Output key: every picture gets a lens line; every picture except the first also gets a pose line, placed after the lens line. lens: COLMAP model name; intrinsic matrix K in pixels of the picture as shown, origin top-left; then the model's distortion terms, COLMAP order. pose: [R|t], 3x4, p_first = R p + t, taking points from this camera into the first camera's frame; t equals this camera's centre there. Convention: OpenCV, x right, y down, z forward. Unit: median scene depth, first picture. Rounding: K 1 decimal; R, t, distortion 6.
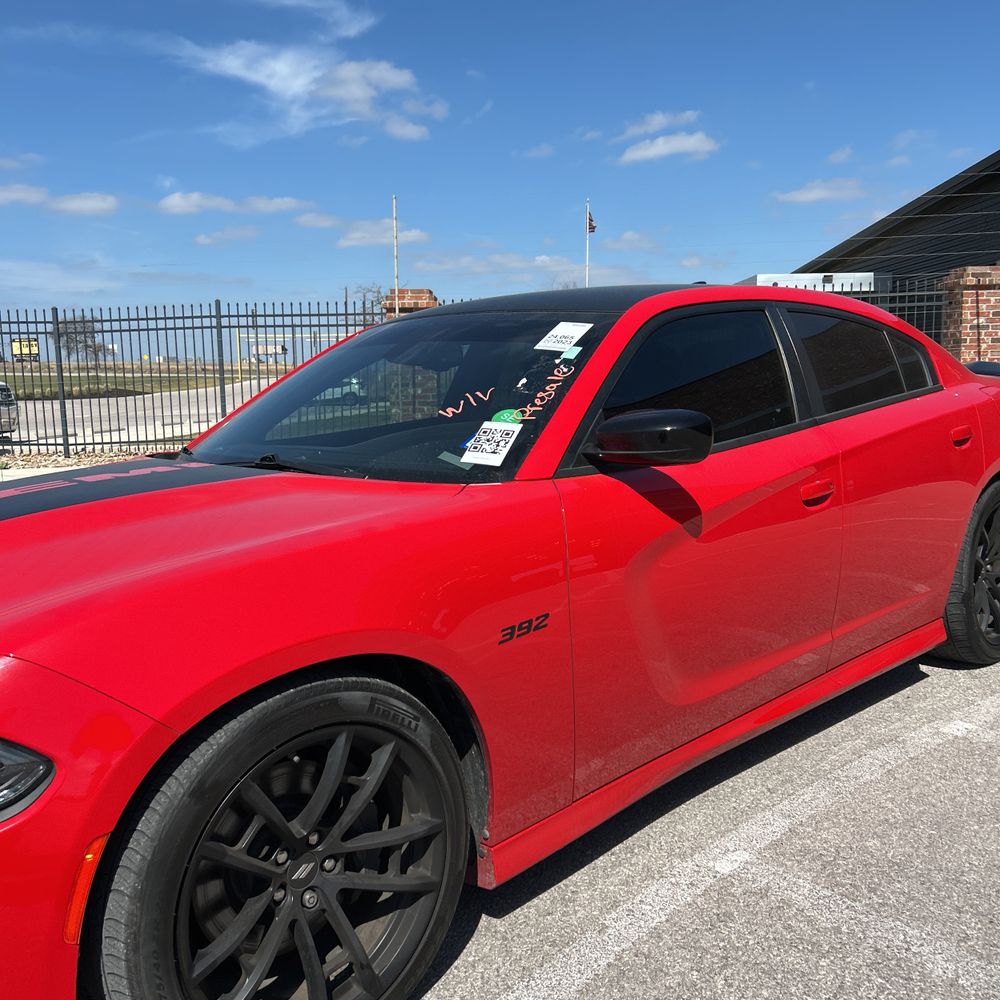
lens RADIAL K [[1031.3, 0, 500.0], [0, 1031.3, 465.3], [0, 0, 1]] dist [0.041248, -0.022718]
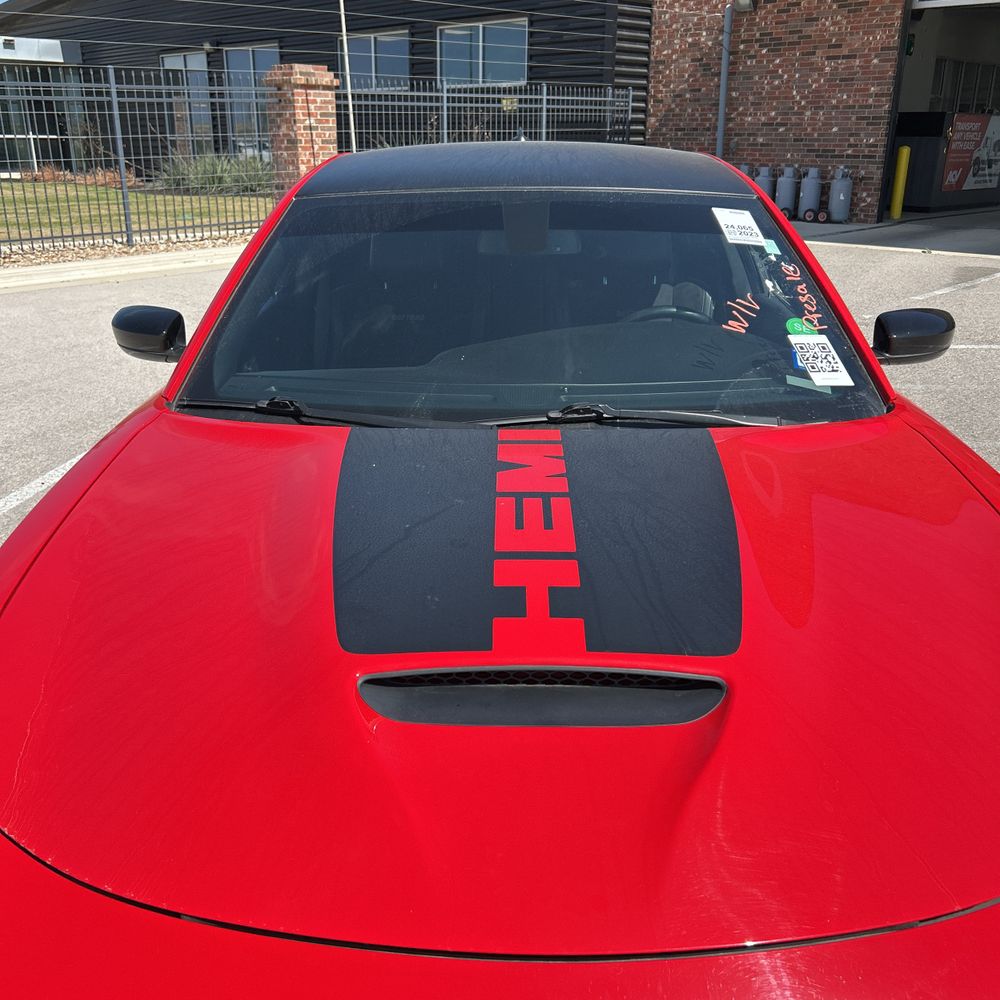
lens RADIAL K [[1025.0, 0, 498.8], [0, 1025.0, 482.2], [0, 0, 1]] dist [0.037232, -0.008072]
pose [[0.695563, -0.214402, 0.685728, -0.187776], [0.055141, 0.967551, 0.246586, -0.034402], [-0.716346, -0.133705, 0.684815, 0.117037]]
